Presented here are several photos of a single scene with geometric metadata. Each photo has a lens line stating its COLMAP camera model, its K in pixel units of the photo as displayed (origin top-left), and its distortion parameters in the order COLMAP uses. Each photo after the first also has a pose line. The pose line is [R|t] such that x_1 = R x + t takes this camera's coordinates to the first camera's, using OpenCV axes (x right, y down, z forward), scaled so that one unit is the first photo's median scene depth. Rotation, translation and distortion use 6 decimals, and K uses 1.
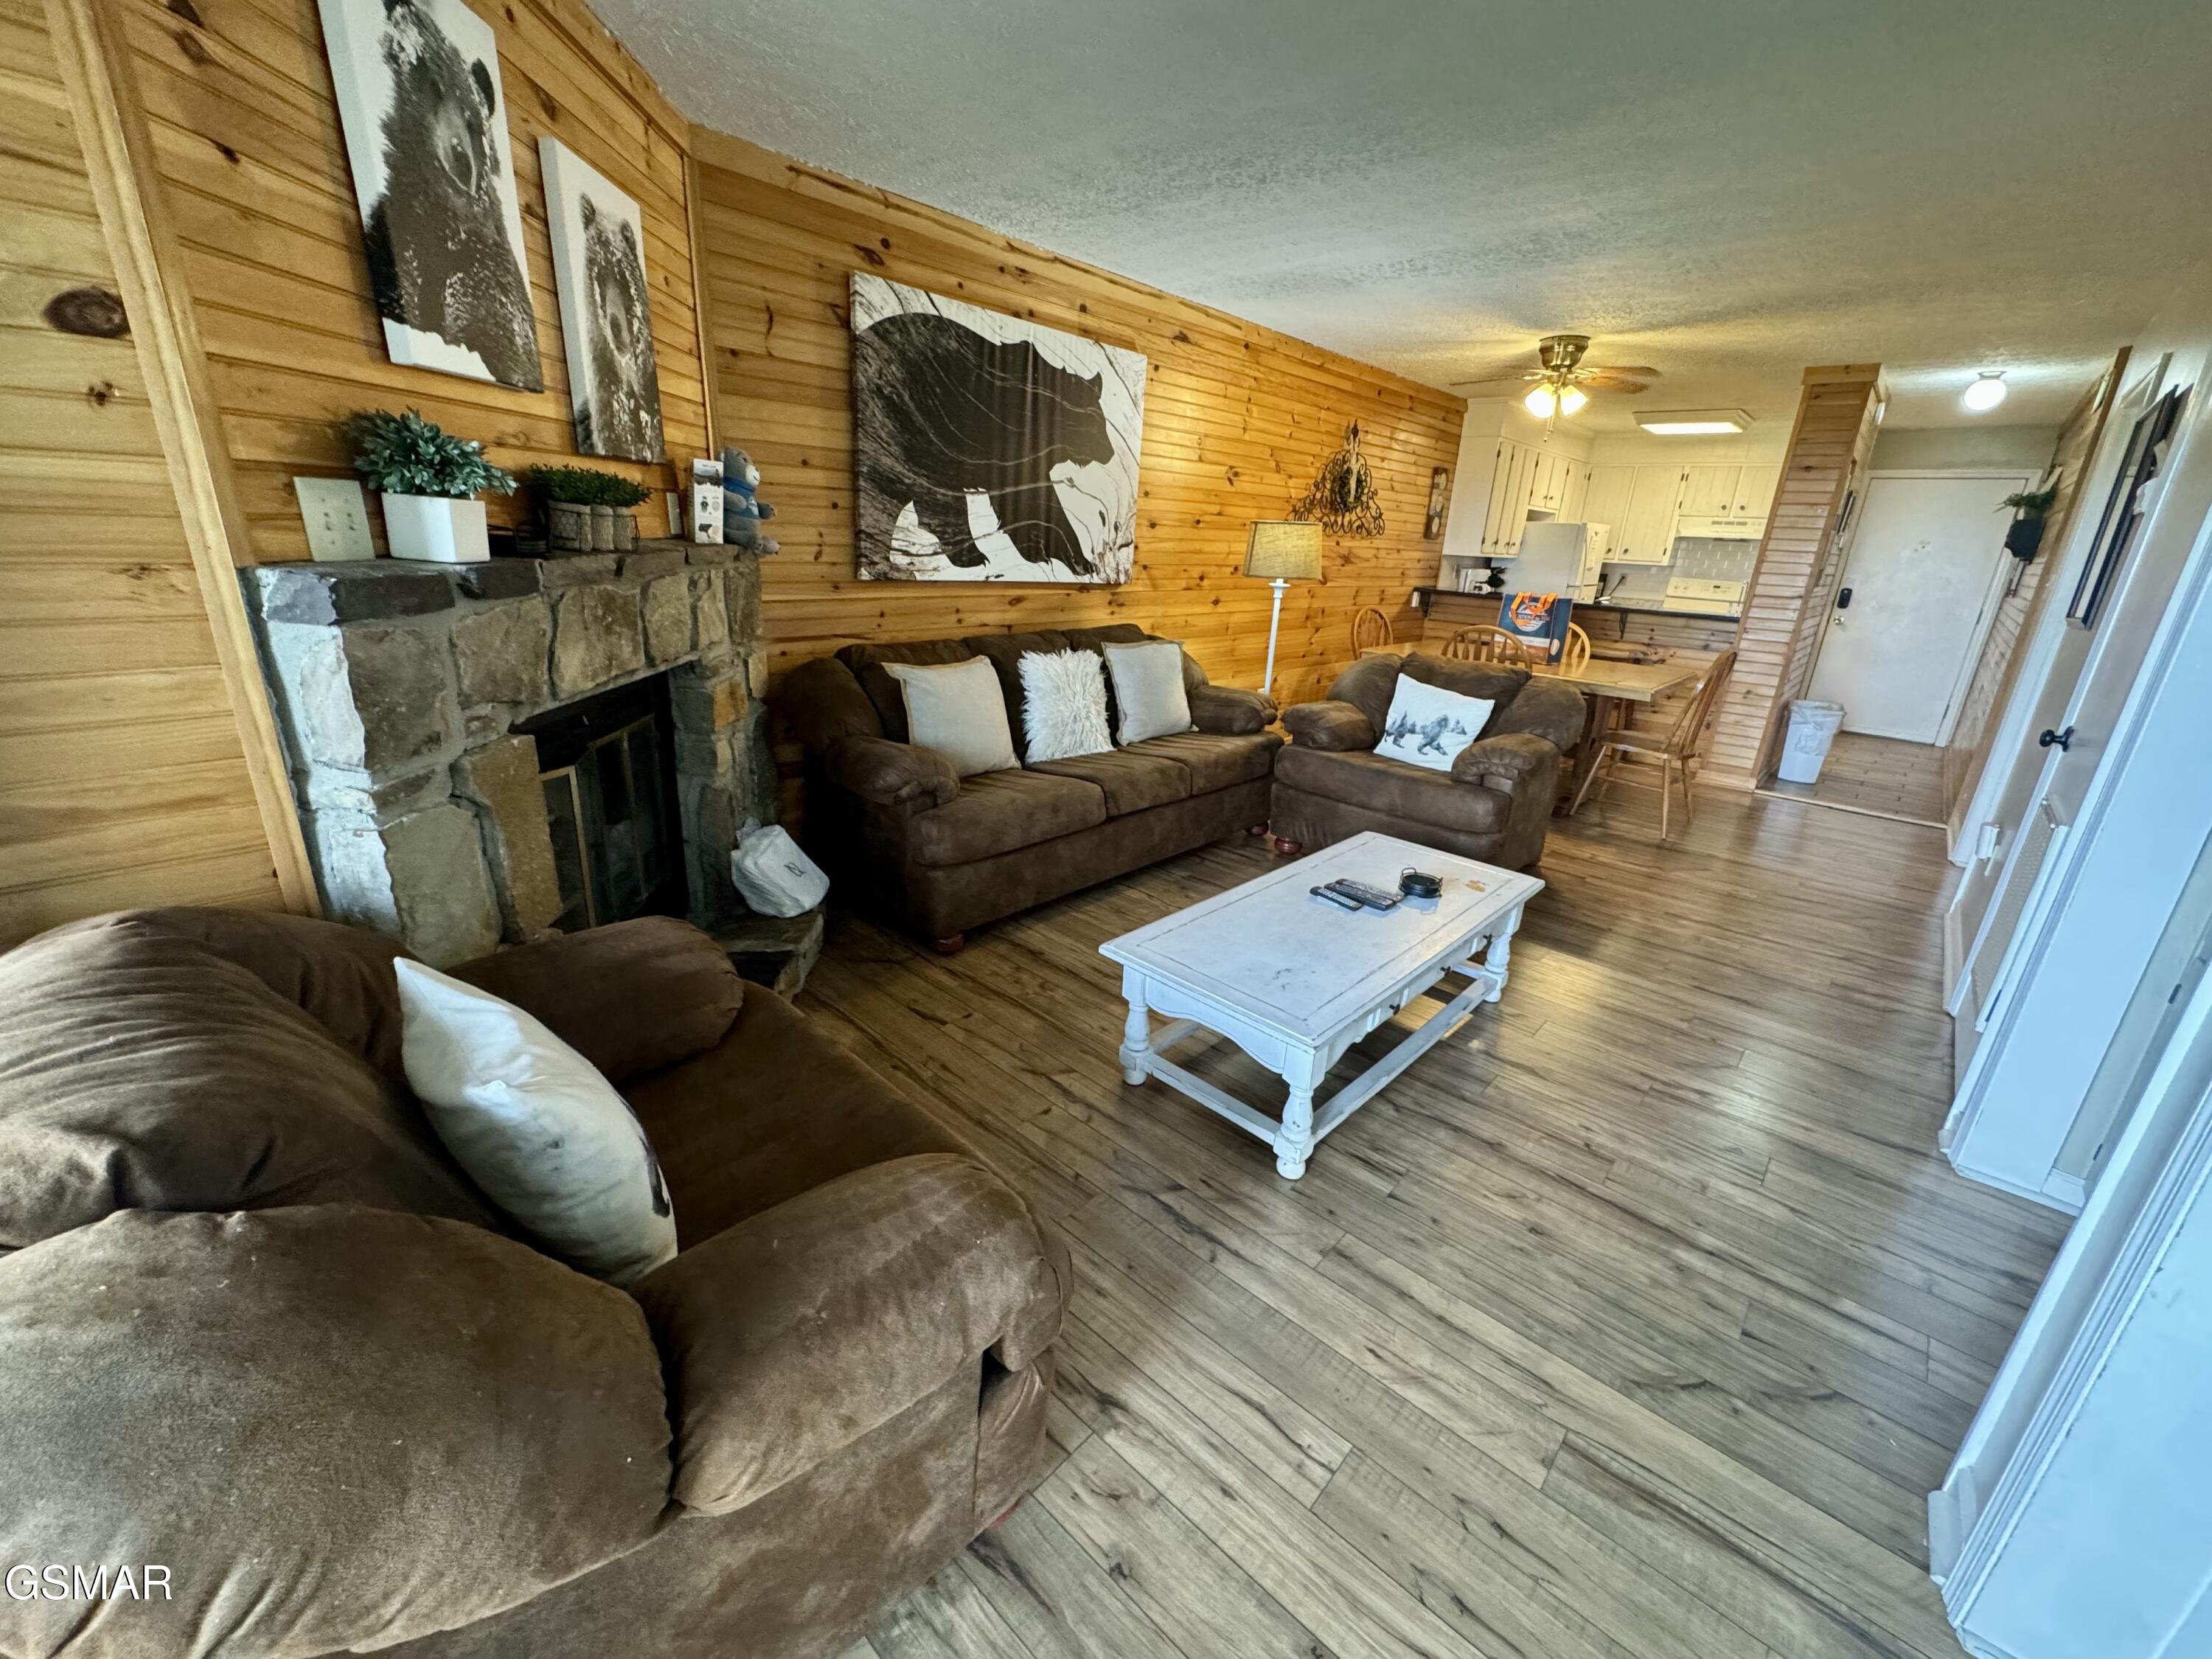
lens RADIAL K [[883.8, 0, 1100.5], [0, 883.8, 829.4], [0, 0, 1]] dist [-0.002827, 0.000362]
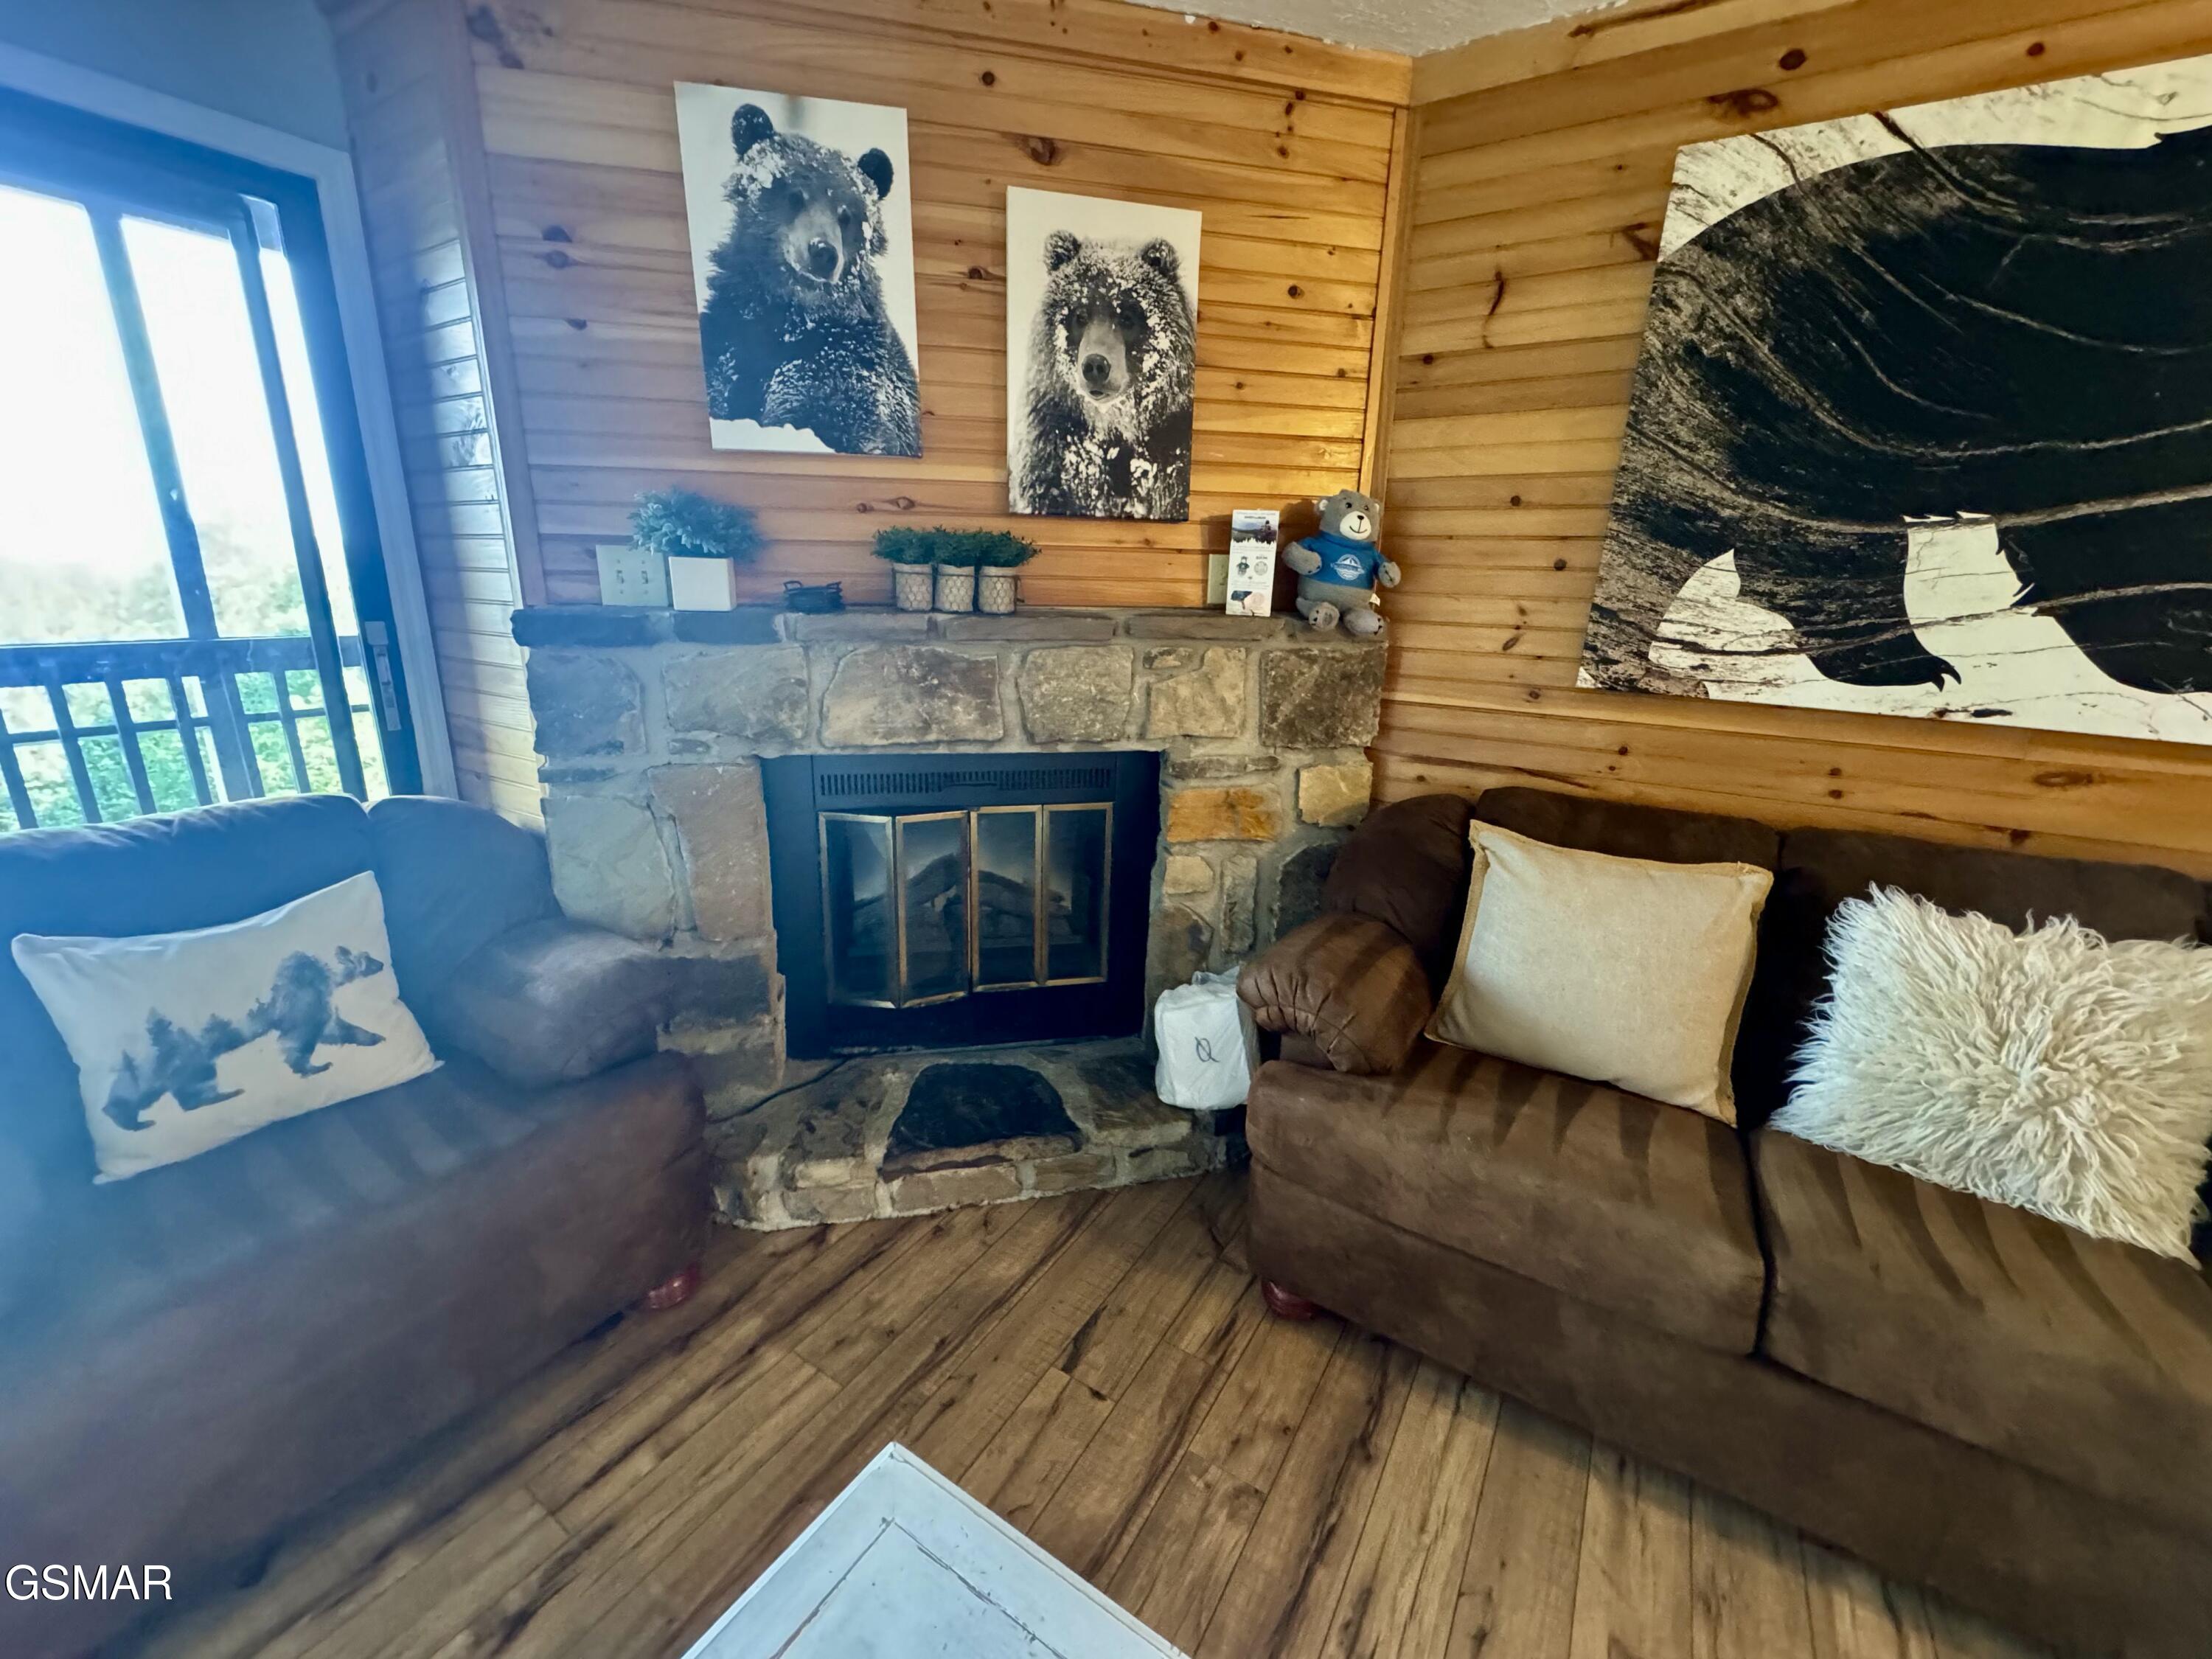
lens RADIAL K [[883.8, 0, 1100.5], [0, 883.8, 829.4], [0, 0, 1]] dist [-0.002827, 0.000362]
pose [[0.182899, 0.226131, -0.956772, 0.238710], [-0.333960, 0.929610, 0.155870, -0.168303], [0.924672, 0.291015, 0.245544, 0.551176]]
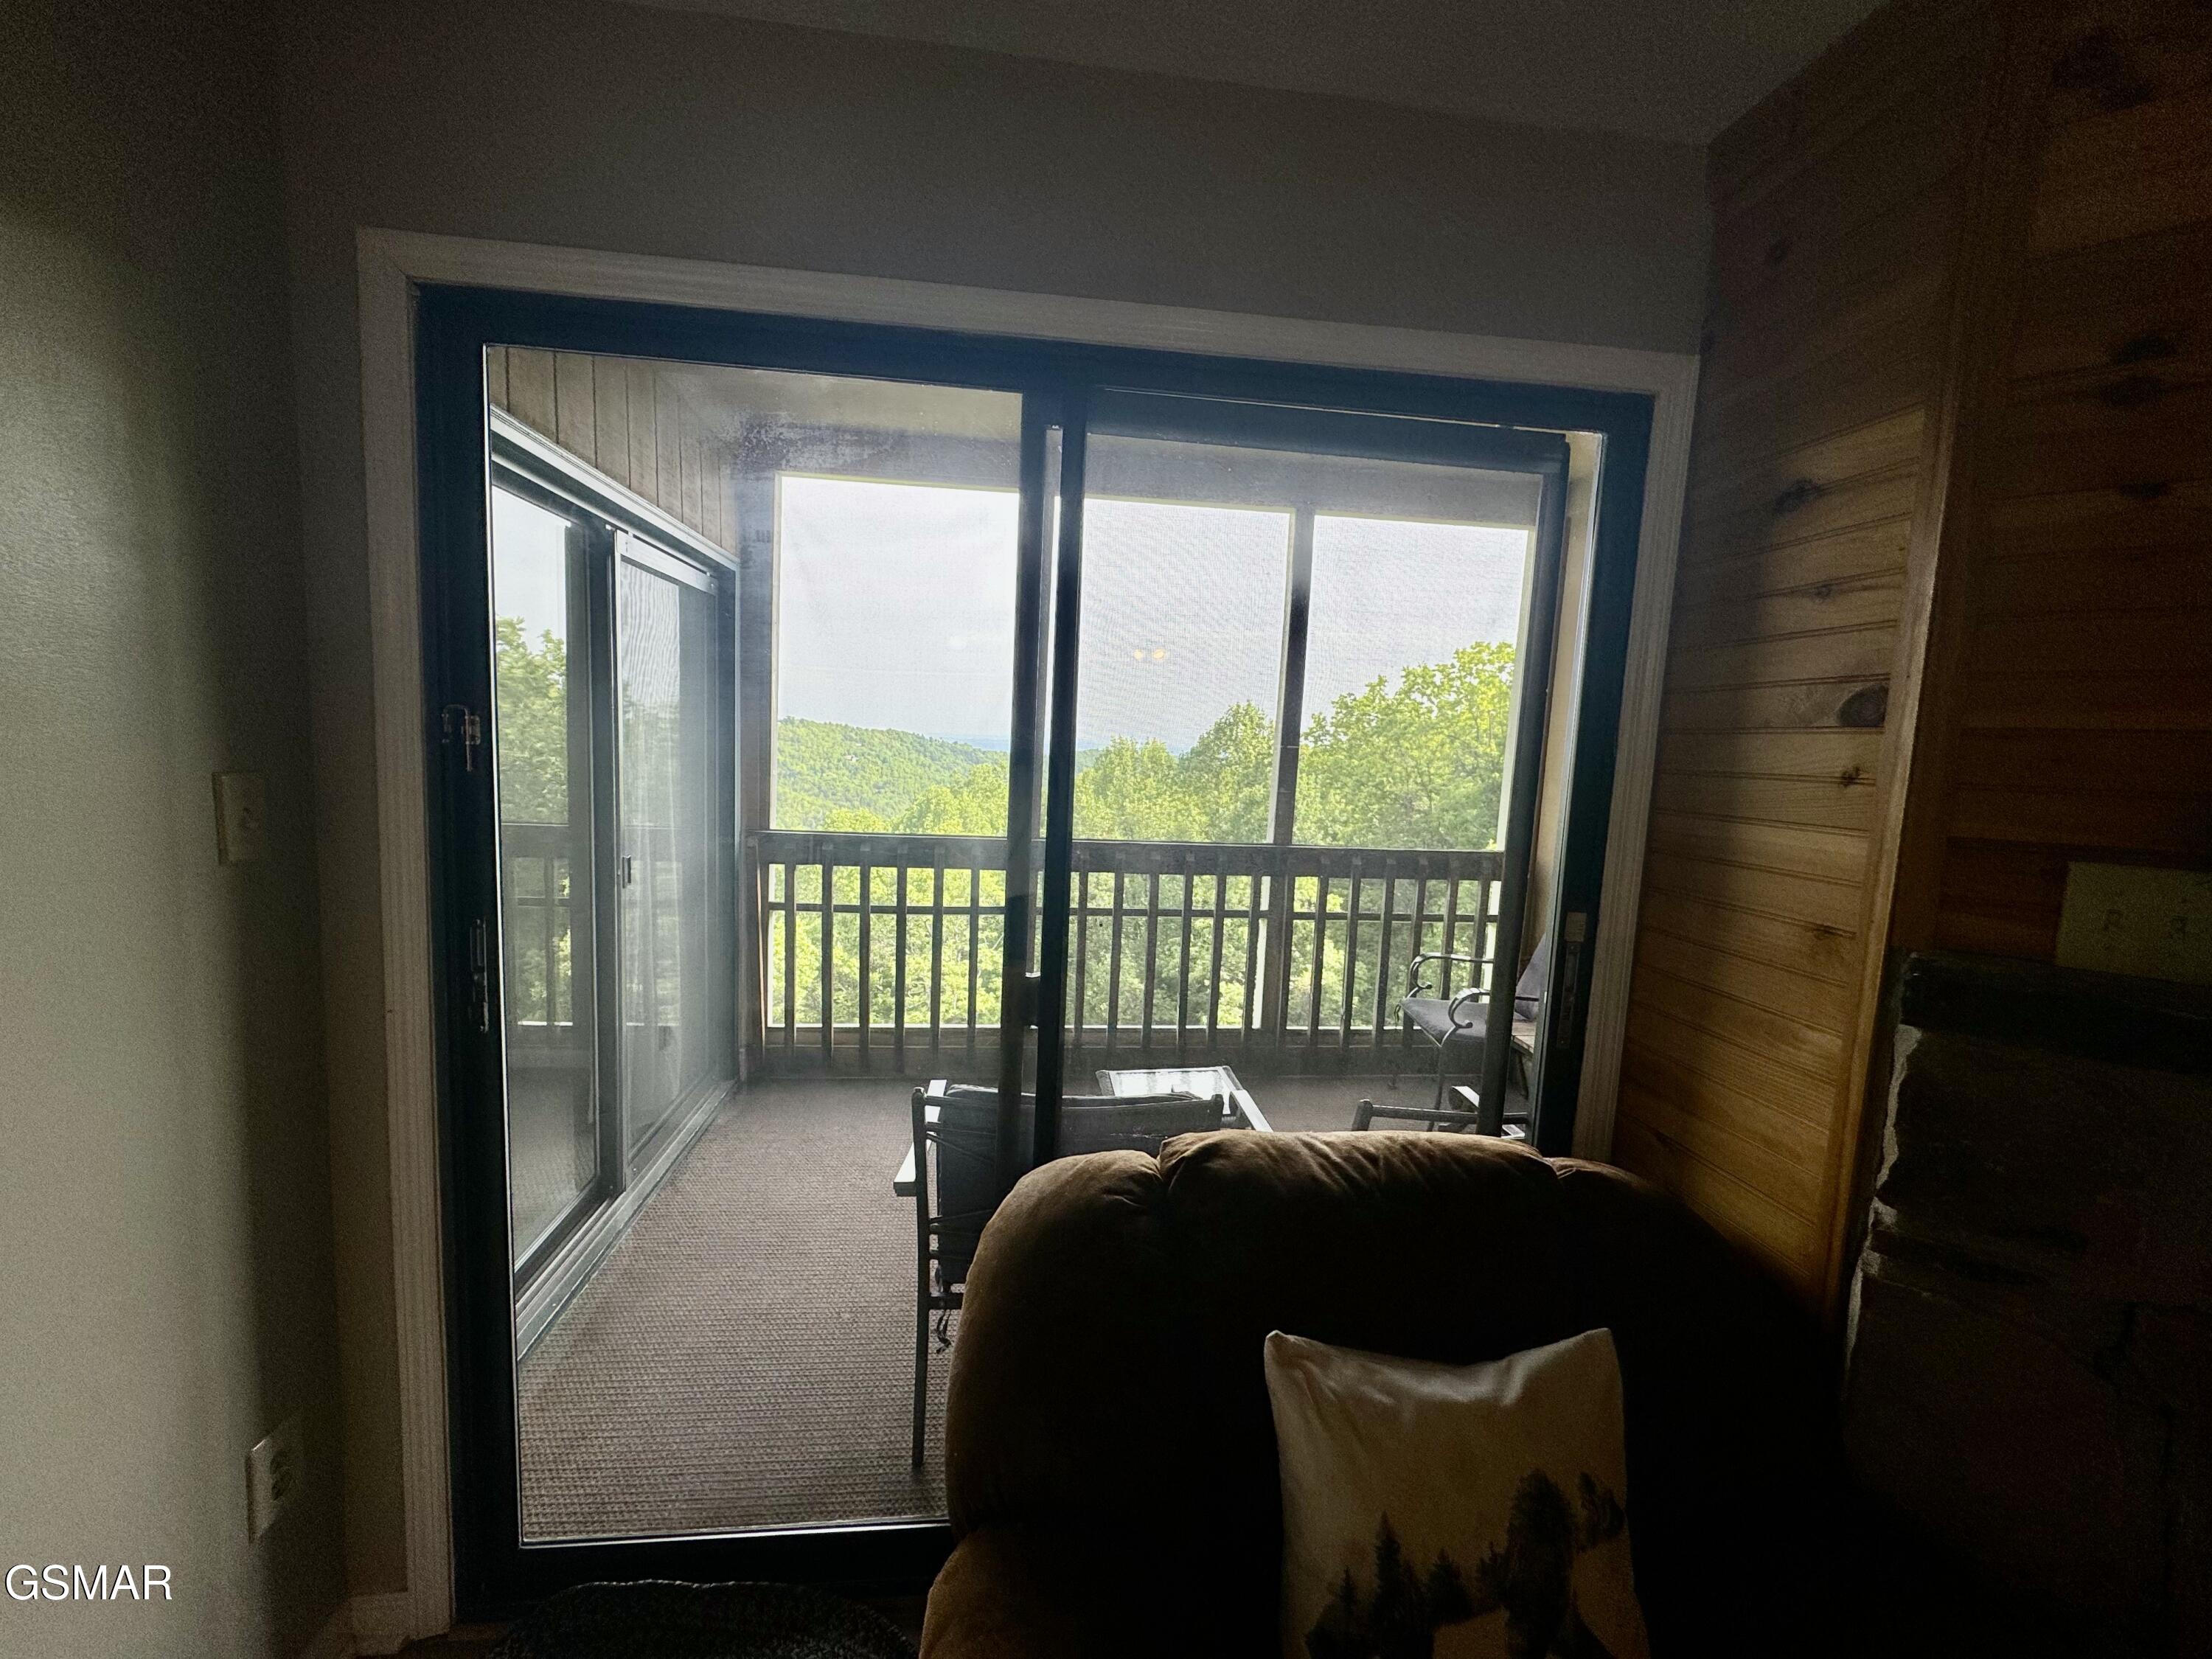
lens RADIAL K [[883.8, 0, 1100.5], [0, 883.8, 829.4], [0, 0, 1]] dist [-0.002827, 0.000362]
pose [[-0.651924, 0.004299, -0.758272, 0.079293], [-0.312560, 0.909559, 0.273879, -0.134316], [0.690870, 0.415554, -0.591619, 0.310894]]
